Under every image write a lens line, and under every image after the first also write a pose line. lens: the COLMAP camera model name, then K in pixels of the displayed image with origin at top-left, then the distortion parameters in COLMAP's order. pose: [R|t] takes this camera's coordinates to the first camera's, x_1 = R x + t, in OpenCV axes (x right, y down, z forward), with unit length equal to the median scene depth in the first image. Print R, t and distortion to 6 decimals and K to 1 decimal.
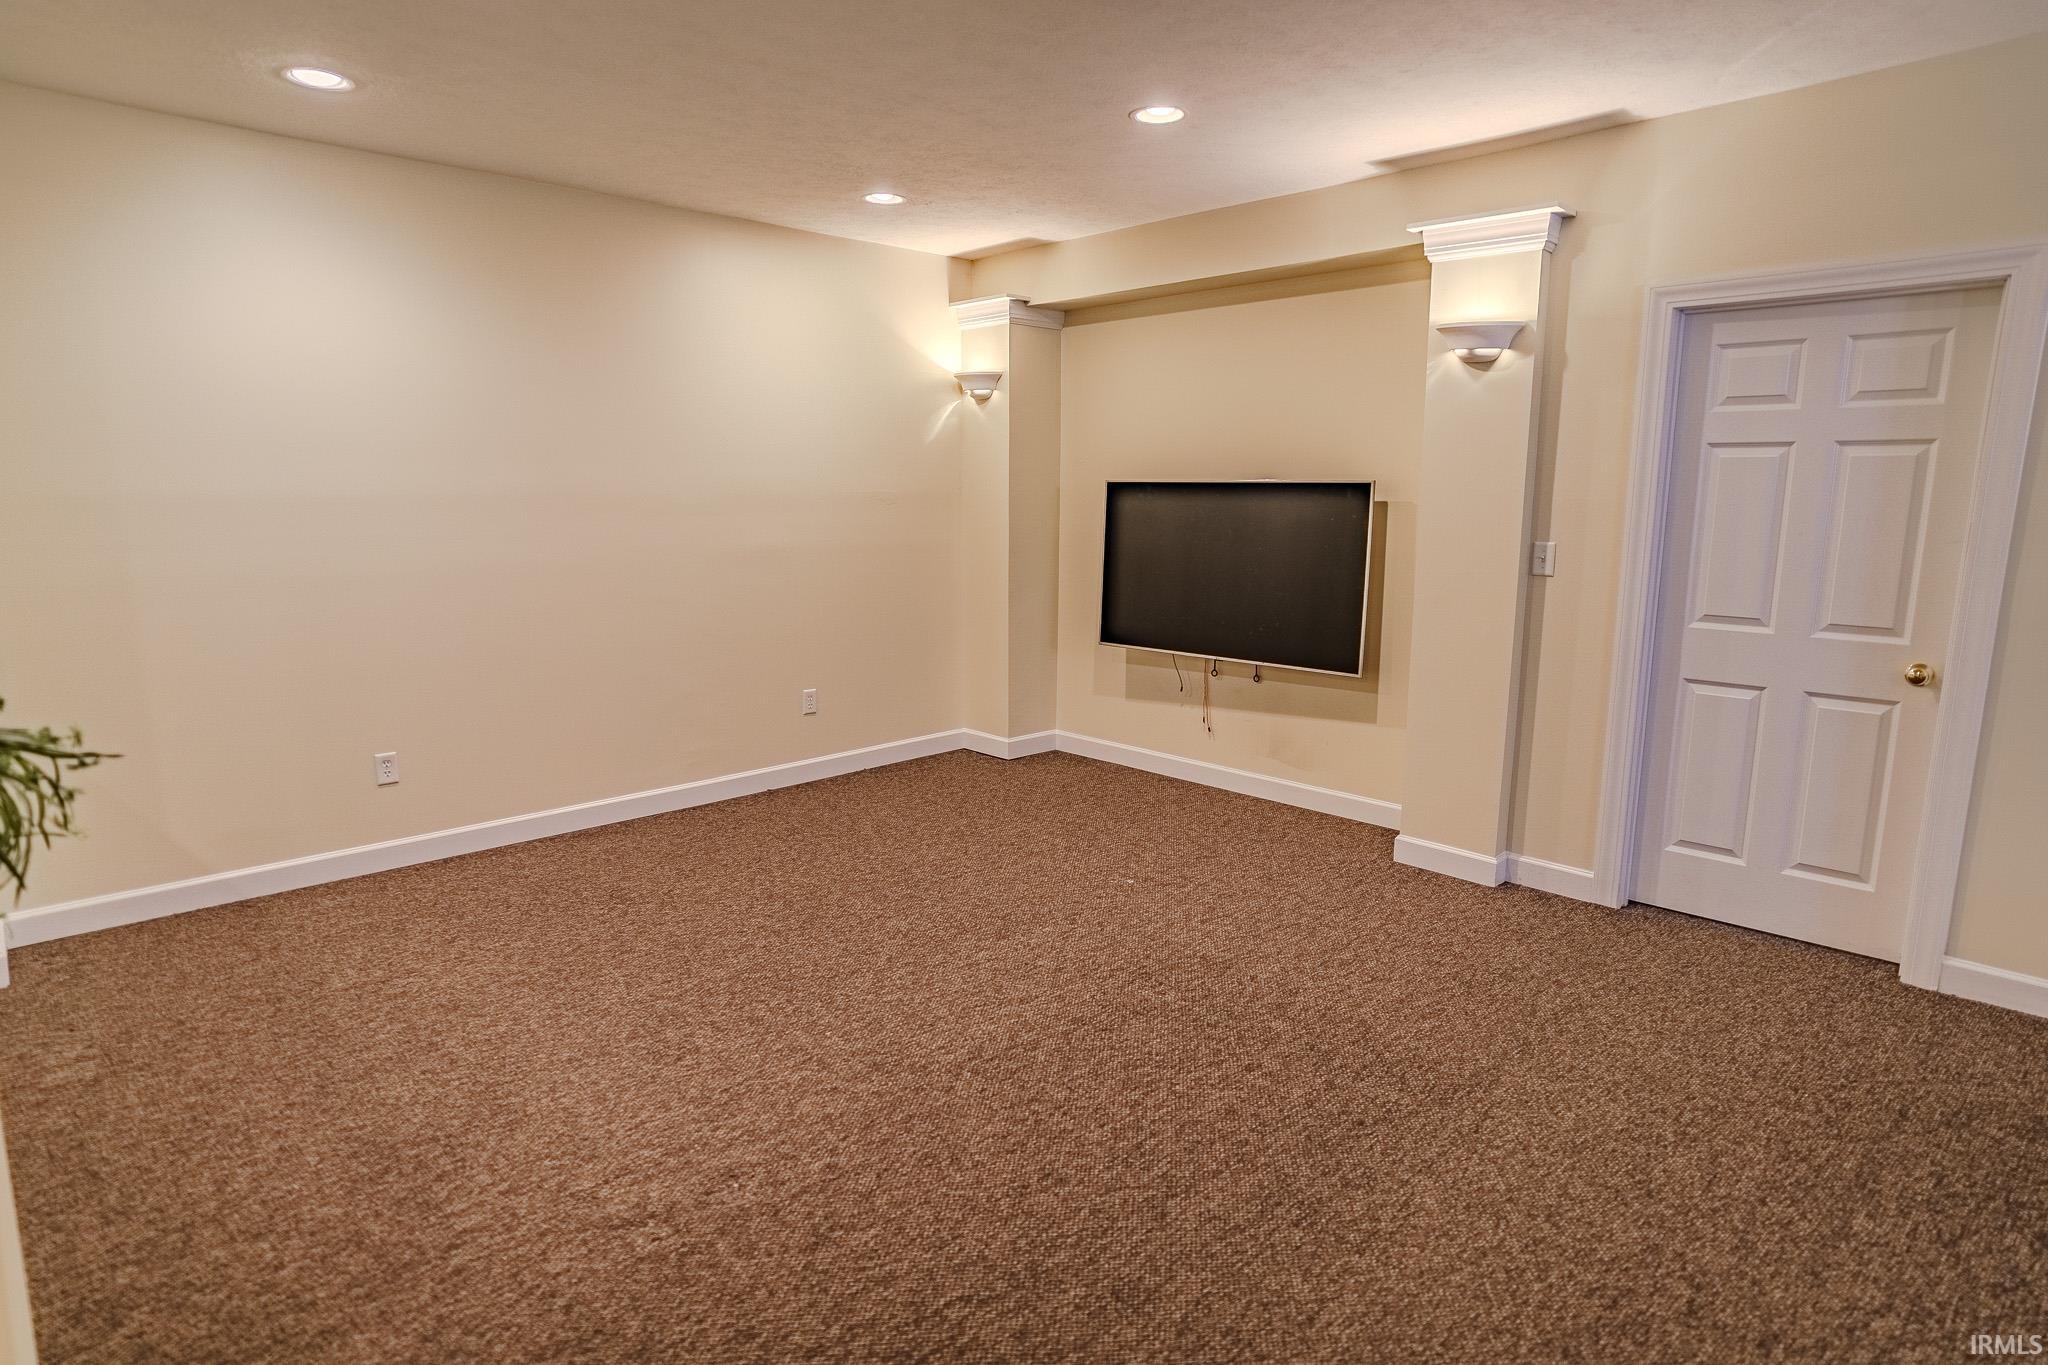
lens RADIAL K [[1131.8, 0, 1027.4], [0, 1131.8, 677.6], [0, 0, 1]] dist [-0.054876, 0.037213]
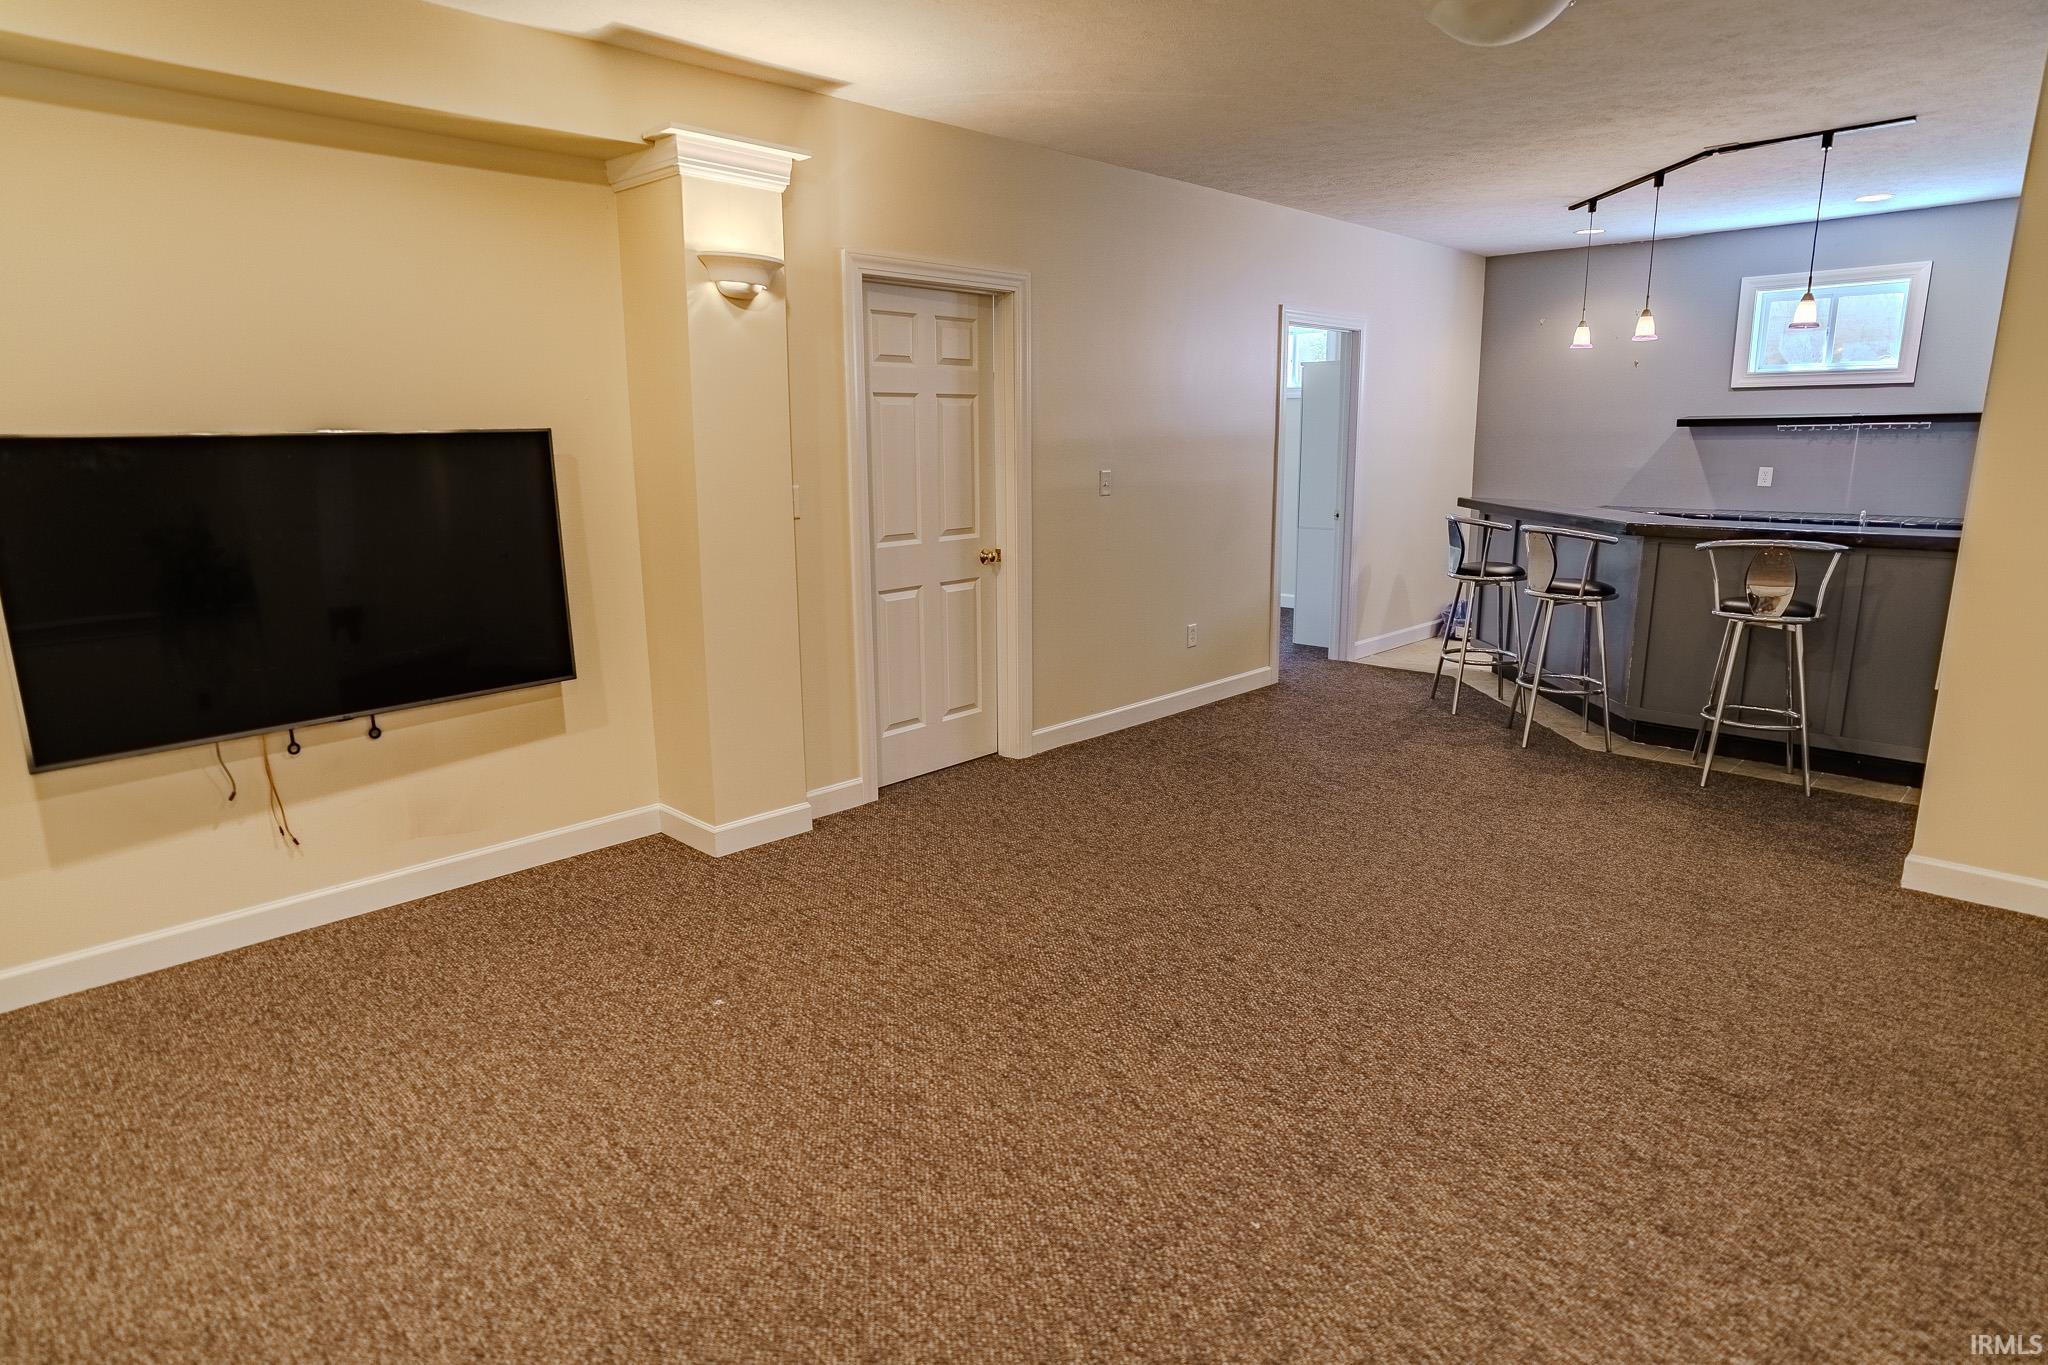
lens RADIAL K [[1131.8, 0, 1027.4], [0, 1131.8, 677.6], [0, 0, 1]] dist [-0.054876, 0.037213]
pose [[-0.027663, -0.216410, 0.975911, -0.633987], [0.178424, 0.959537, 0.217837, -0.151175], [-0.983565, 0.180152, 0.012069, 0.875578]]
